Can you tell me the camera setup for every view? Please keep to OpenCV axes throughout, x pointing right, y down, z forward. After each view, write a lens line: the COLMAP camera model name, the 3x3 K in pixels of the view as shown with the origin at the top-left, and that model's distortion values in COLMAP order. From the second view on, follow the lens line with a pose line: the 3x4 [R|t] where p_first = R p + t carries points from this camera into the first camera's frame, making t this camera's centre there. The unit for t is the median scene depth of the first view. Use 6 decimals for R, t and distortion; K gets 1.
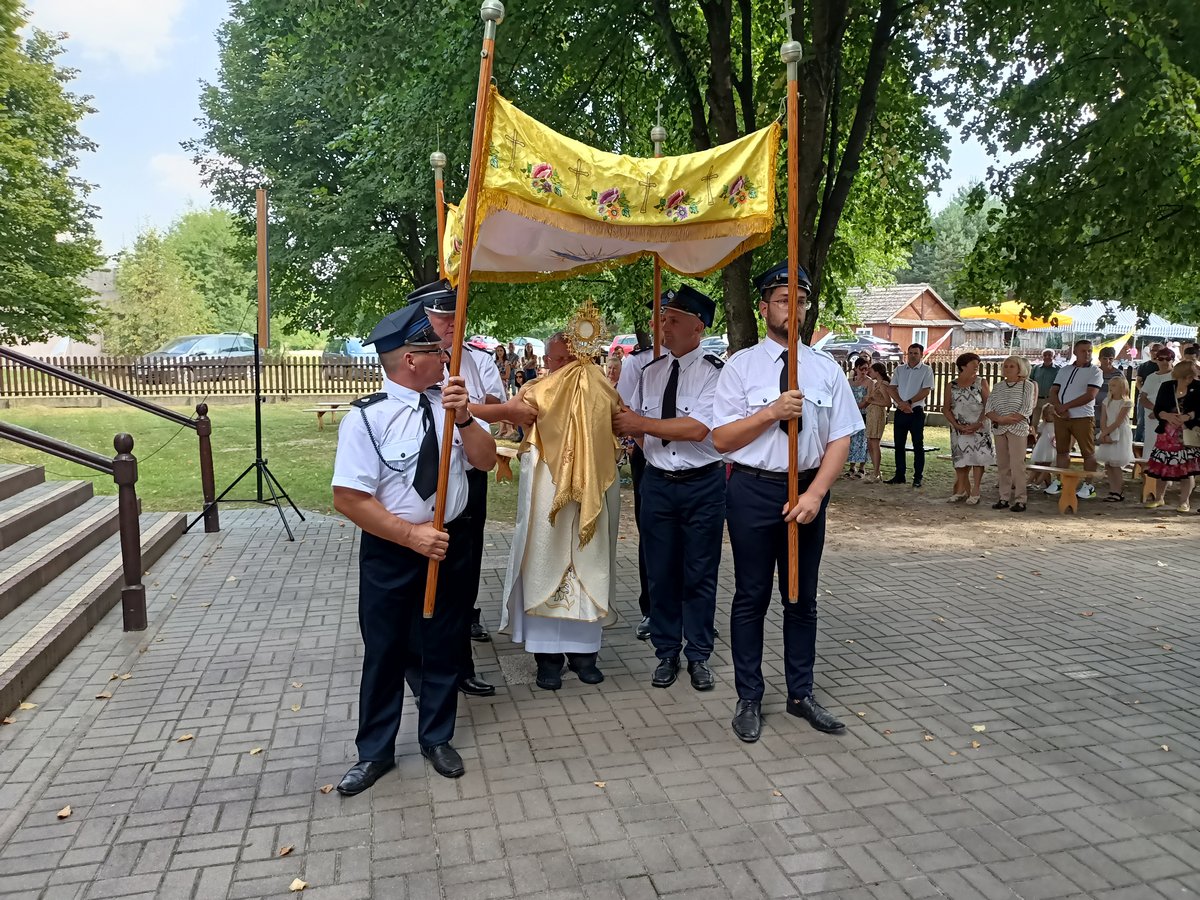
lens RADIAL K [[918.3, 0, 594.8], [0, 918.3, 446.7], [0, 0, 1]] dist [0.058517, -0.055939]
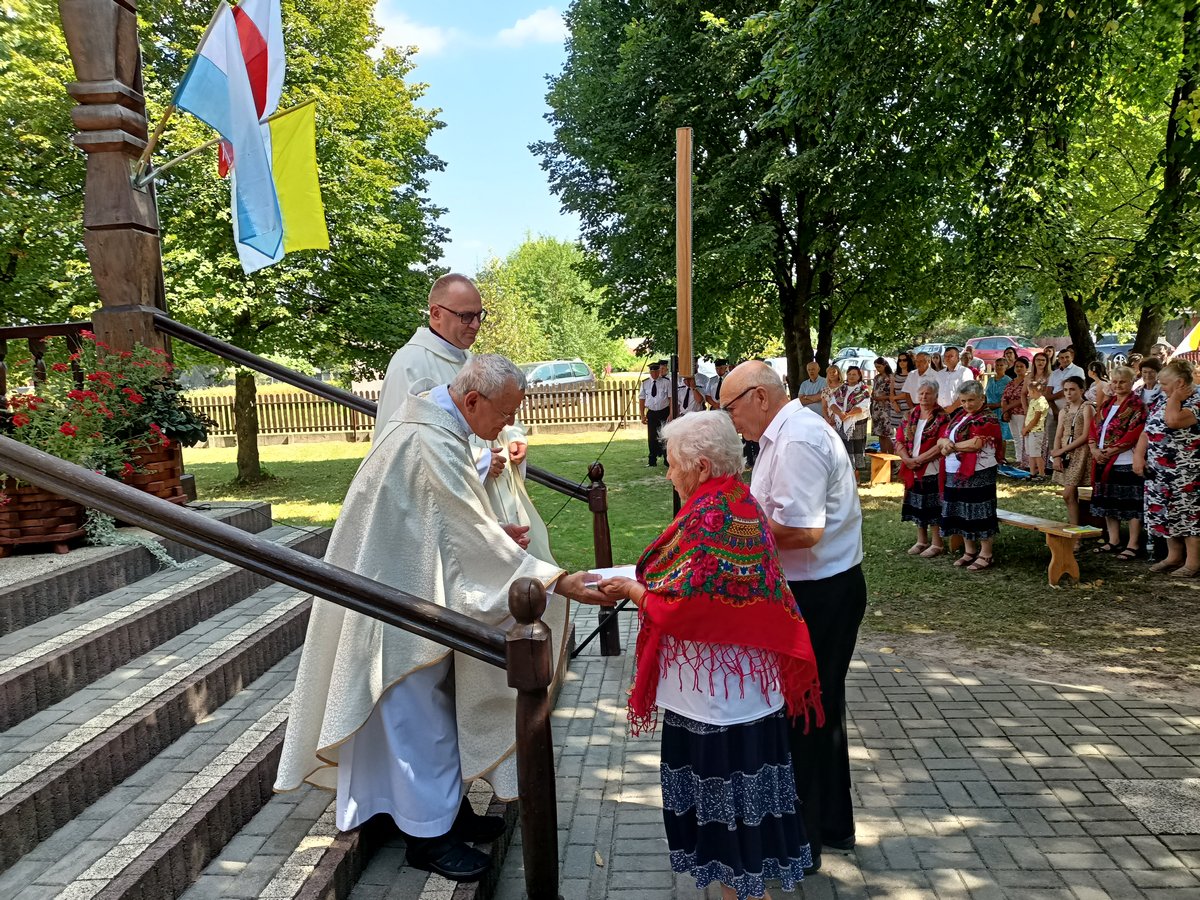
lens RADIAL K [[918.3, 0, 616.9], [0, 918.3, 470.7], [0, 0, 1]] dist [0.058517, -0.055939]
pose [[0.953452, -0.005217, -0.301499, -0.091530], [0.007558, 0.999950, 0.006598, -0.019876], [0.301450, -0.008570, 0.953444, 0.162978]]
